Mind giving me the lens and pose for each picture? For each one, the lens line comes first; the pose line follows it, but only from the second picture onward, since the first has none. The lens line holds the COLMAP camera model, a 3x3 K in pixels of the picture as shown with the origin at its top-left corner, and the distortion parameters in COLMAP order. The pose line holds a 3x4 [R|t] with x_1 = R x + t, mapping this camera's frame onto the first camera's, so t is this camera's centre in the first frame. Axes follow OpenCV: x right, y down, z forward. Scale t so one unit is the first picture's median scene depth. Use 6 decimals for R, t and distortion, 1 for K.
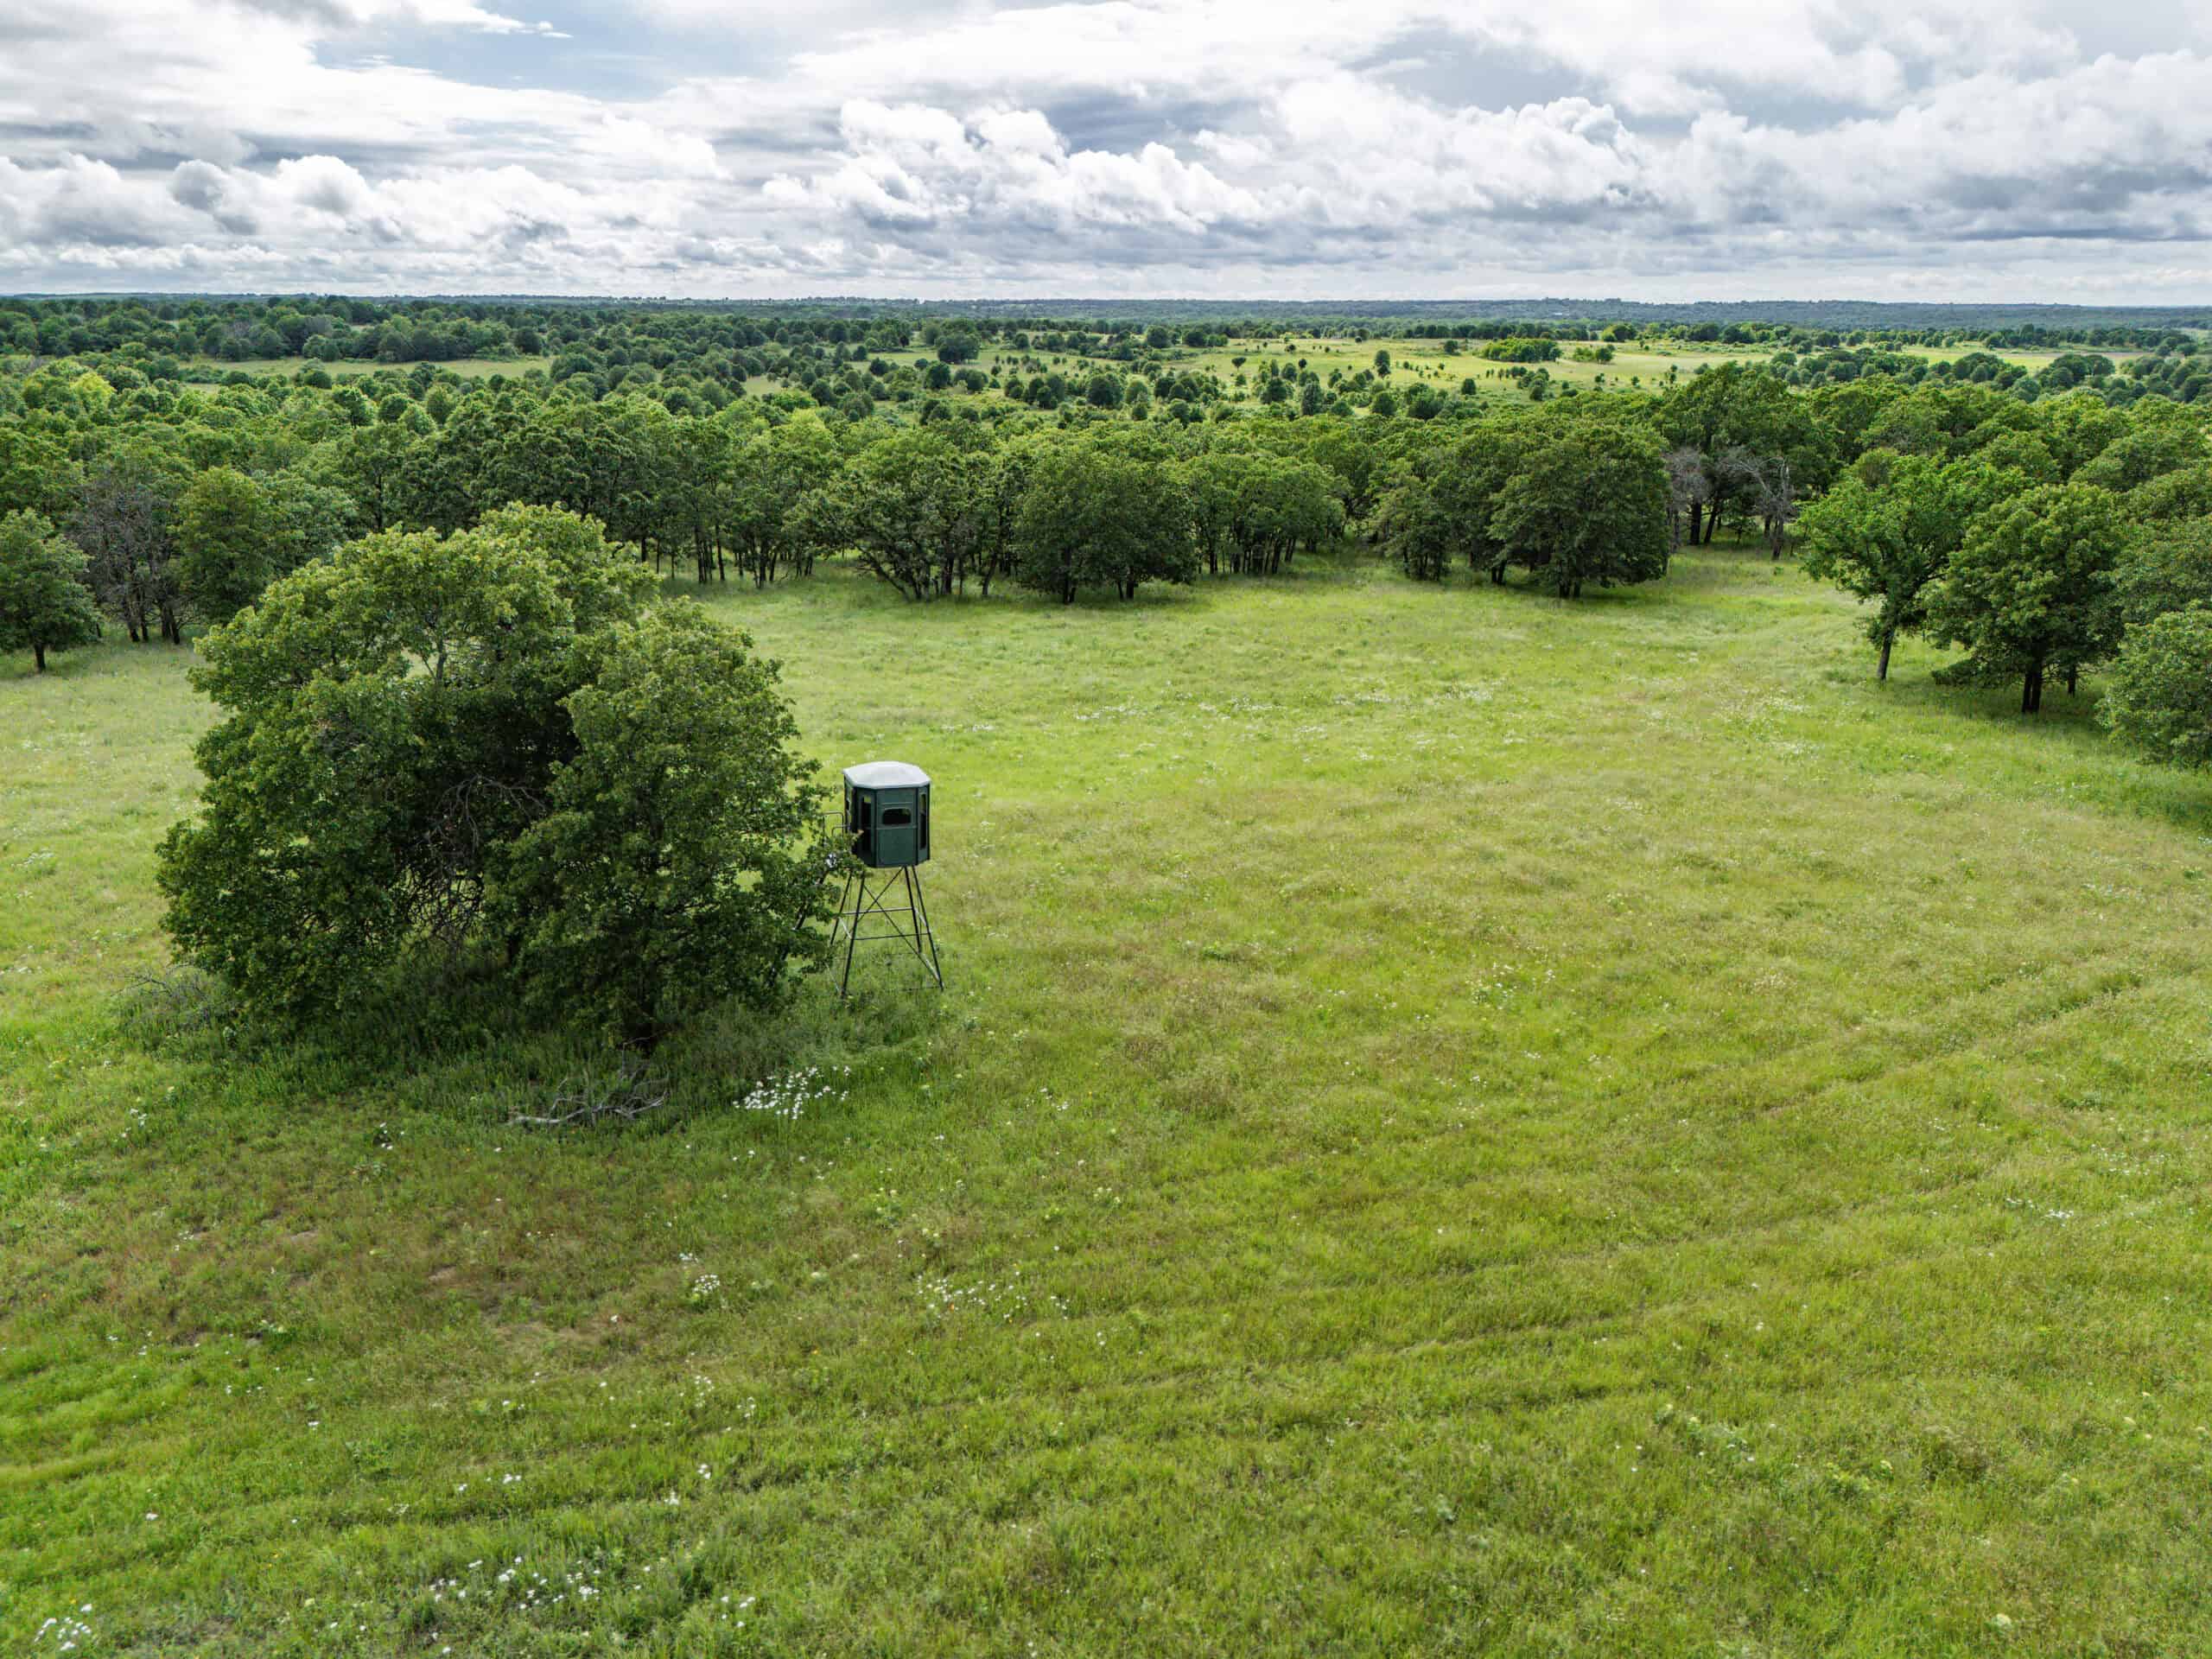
lens RADIAL K [[1577.7, 0, 1113.4], [0, 1577.7, 832.8], [0, 0, 1]] dist [0.055930, -0.021526]
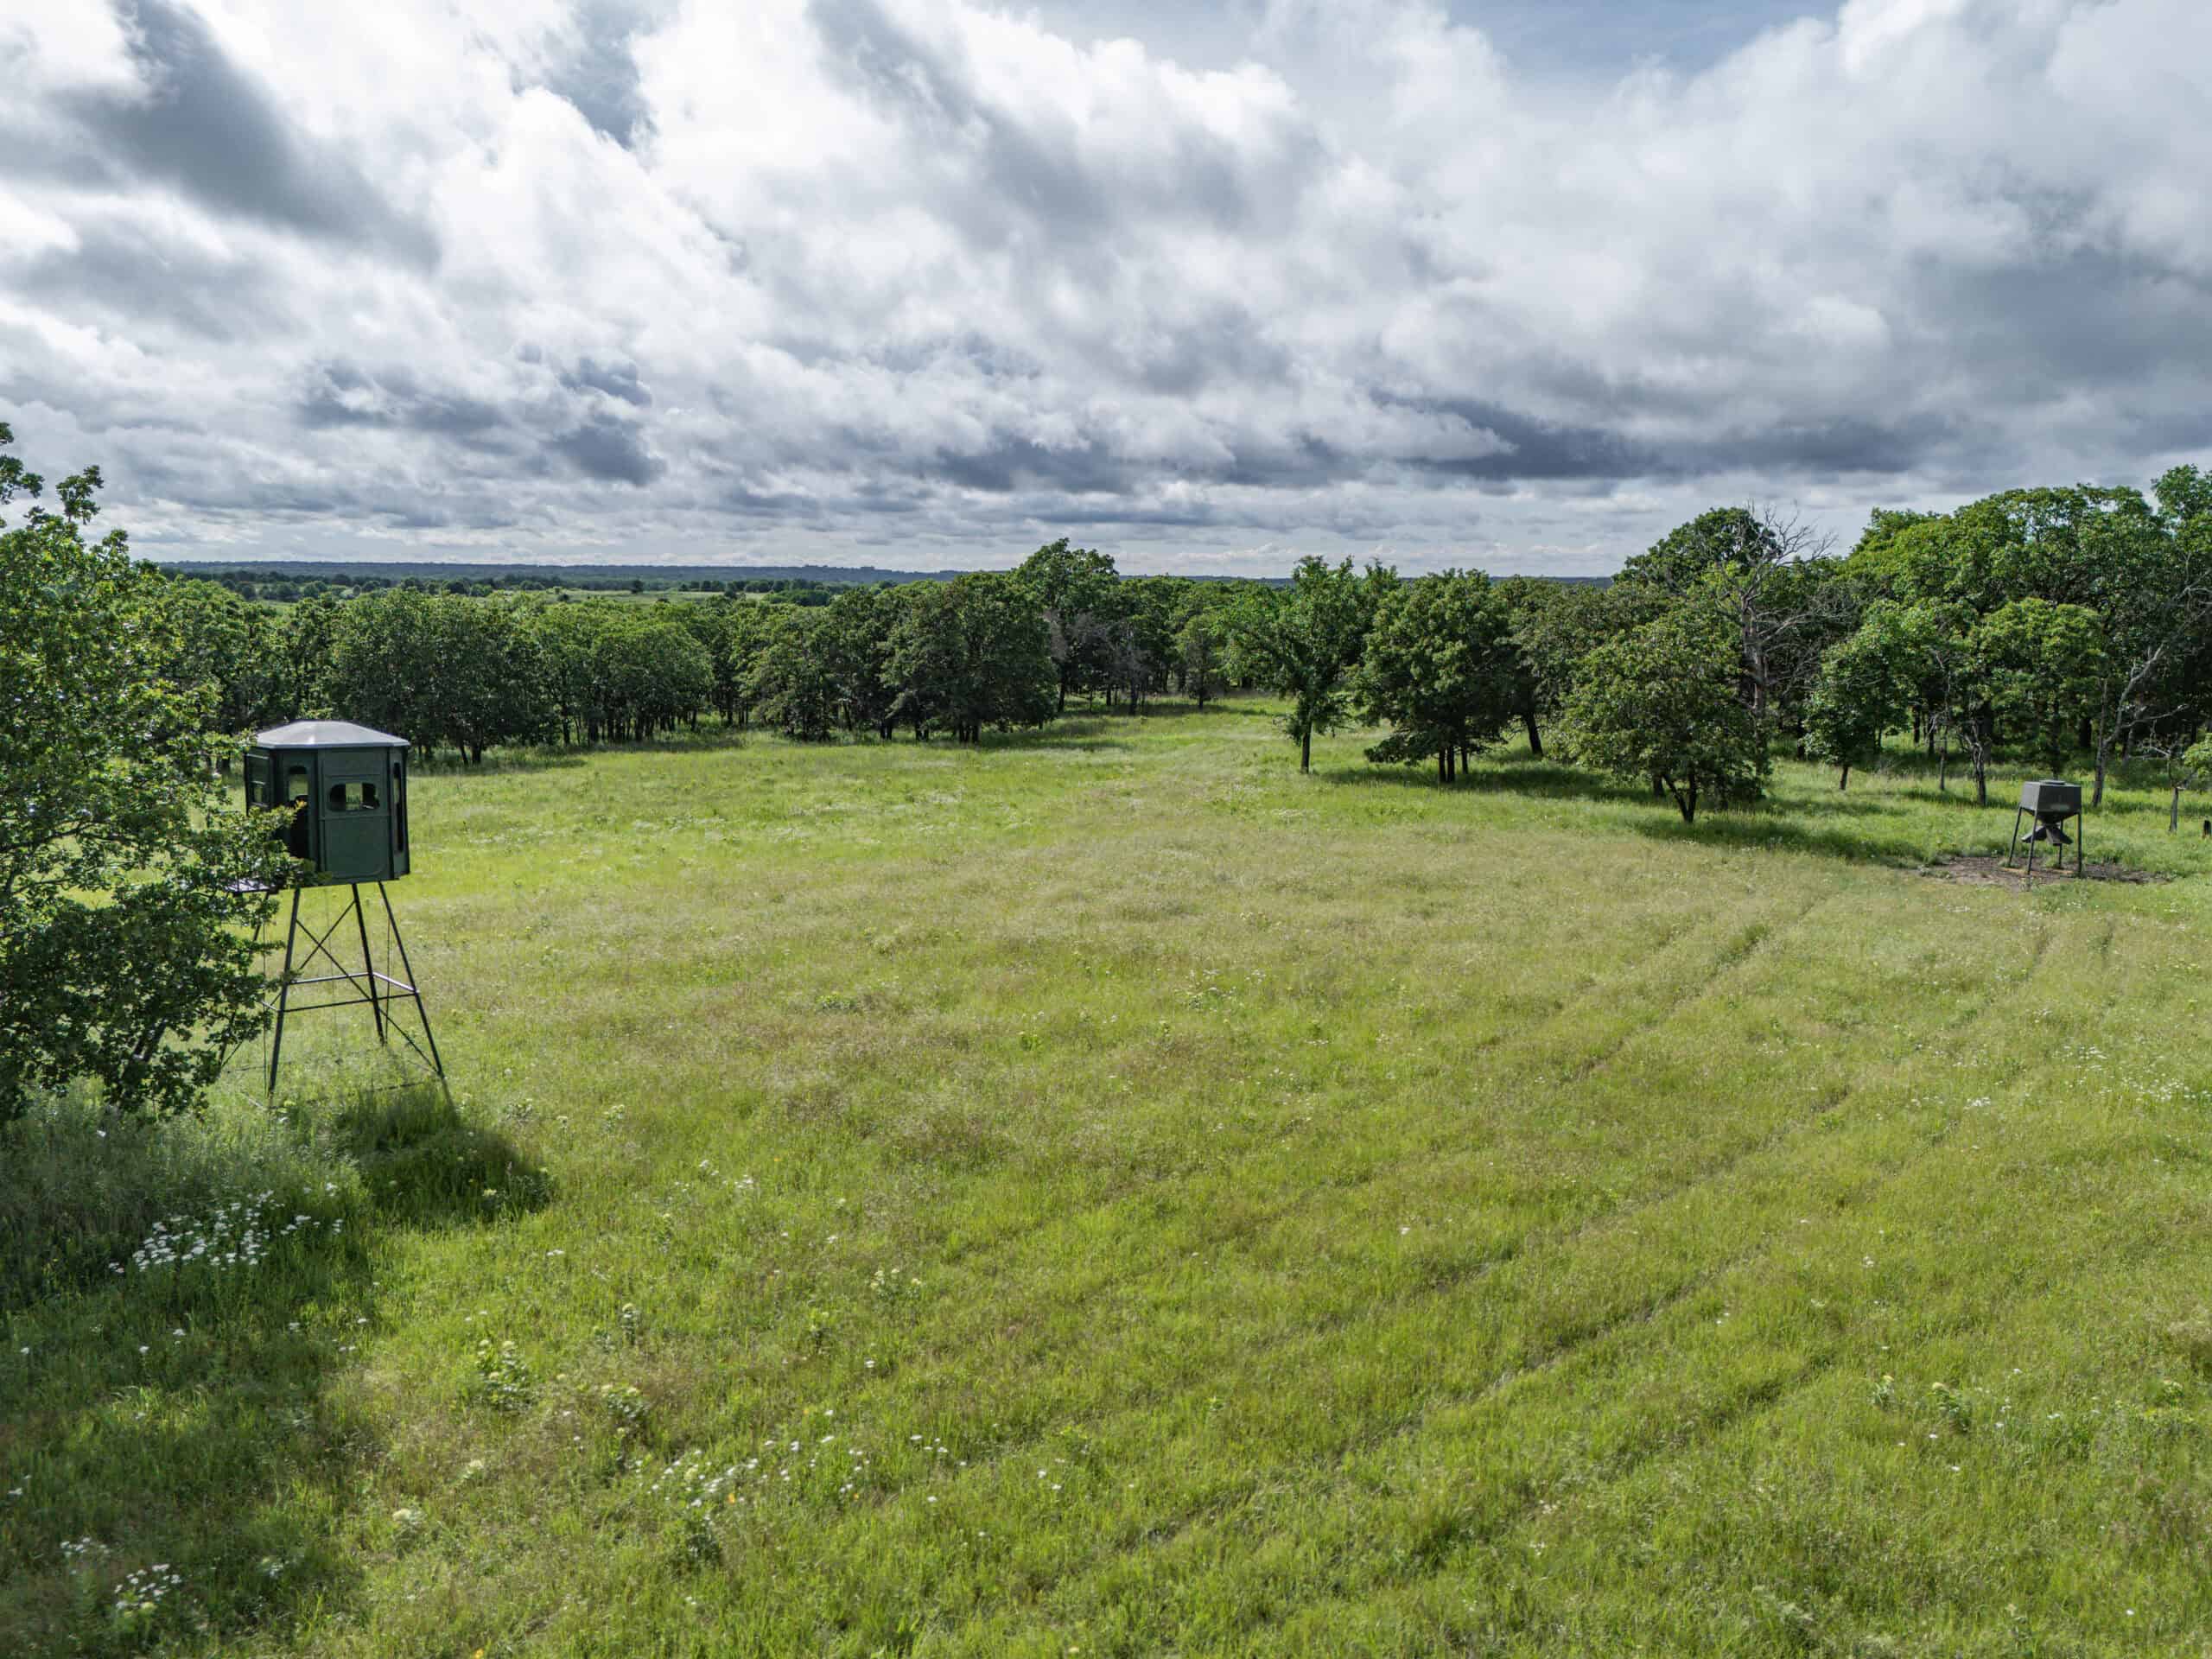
lens RADIAL K [[1577.7, 0, 1097.6], [0, 1577.7, 829.6], [0, 0, 1]] dist [0.055930, -0.021526]
pose [[0.907186, -0.061697, 0.416181, -0.068632], [0.127645, 0.982926, -0.132525, 0.061774], [-0.400899, 0.173348, 0.899572, 0.167412]]
